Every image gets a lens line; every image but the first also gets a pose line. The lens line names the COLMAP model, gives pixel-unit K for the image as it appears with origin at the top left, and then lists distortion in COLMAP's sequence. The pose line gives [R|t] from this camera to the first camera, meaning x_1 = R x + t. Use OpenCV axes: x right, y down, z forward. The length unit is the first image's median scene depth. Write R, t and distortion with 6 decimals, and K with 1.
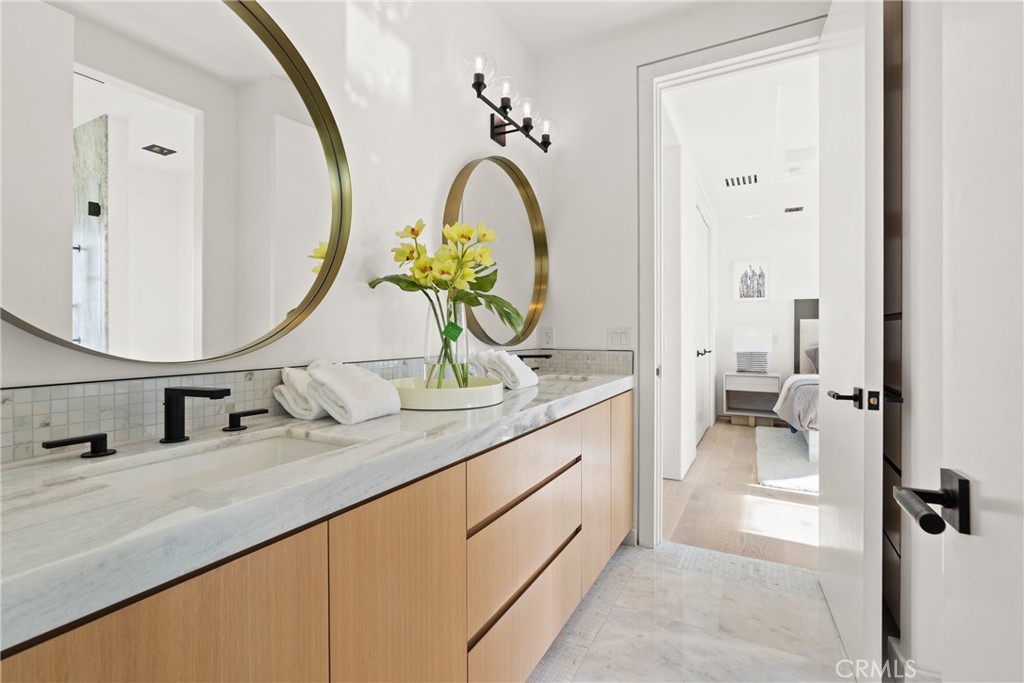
lens RADIAL K [[470.8, 0, 511.9], [0, 470.8, 336.0], [0, 0, 1]] dist [-0.004382, -0.000248]
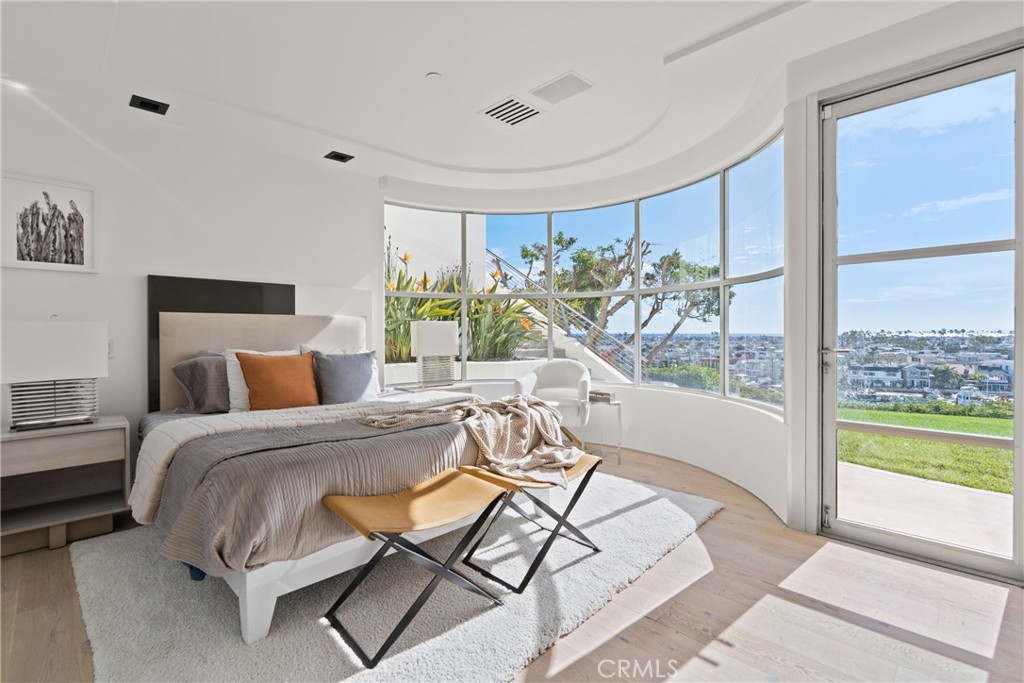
lens RADIAL K [[470.8, 0, 515.0], [0, 470.8, 337.9], [0, 0, 1]] dist [-0.004382, -0.000248]
pose [[0.288160, -0.006527, 0.957560, 0.201185], [0.003781, 0.999977, 0.005678, -0.006840], [-0.957575, 0.001985, 0.288177, 0.434605]]
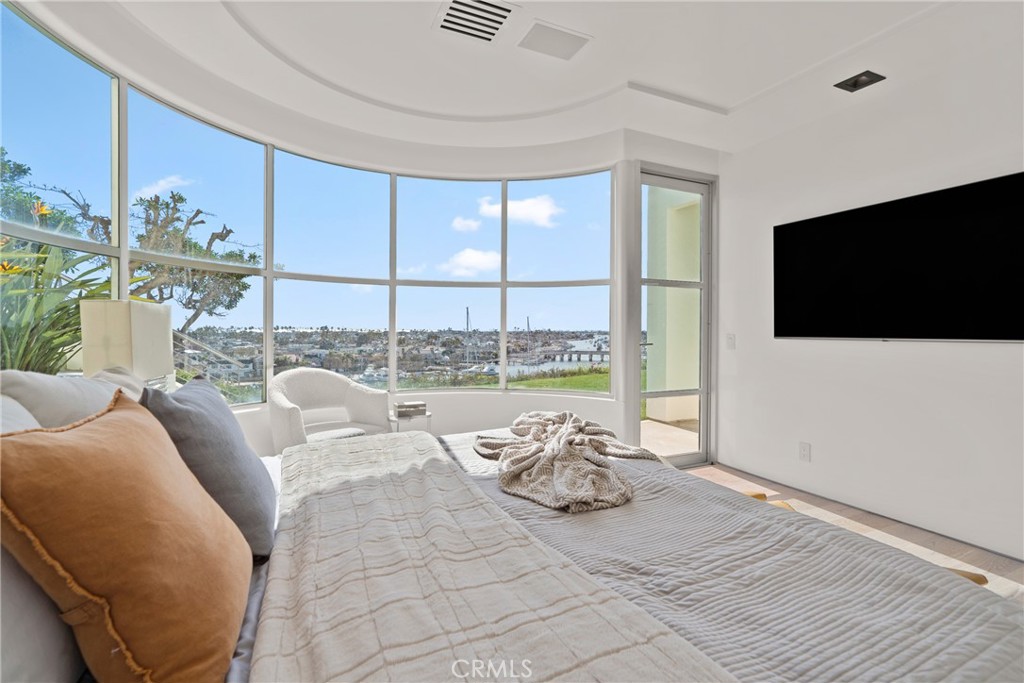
lens RADIAL K [[470.8, 0, 508.3], [0, 470.8, 337.3], [0, 0, 1]] dist [-0.004382, -0.000248]
pose [[-0.800922, -0.009338, 0.598695, 0.373972], [0.001220, 0.999851, 0.017228, -0.009991], [-0.598767, 0.014529, -0.800791, 0.725844]]
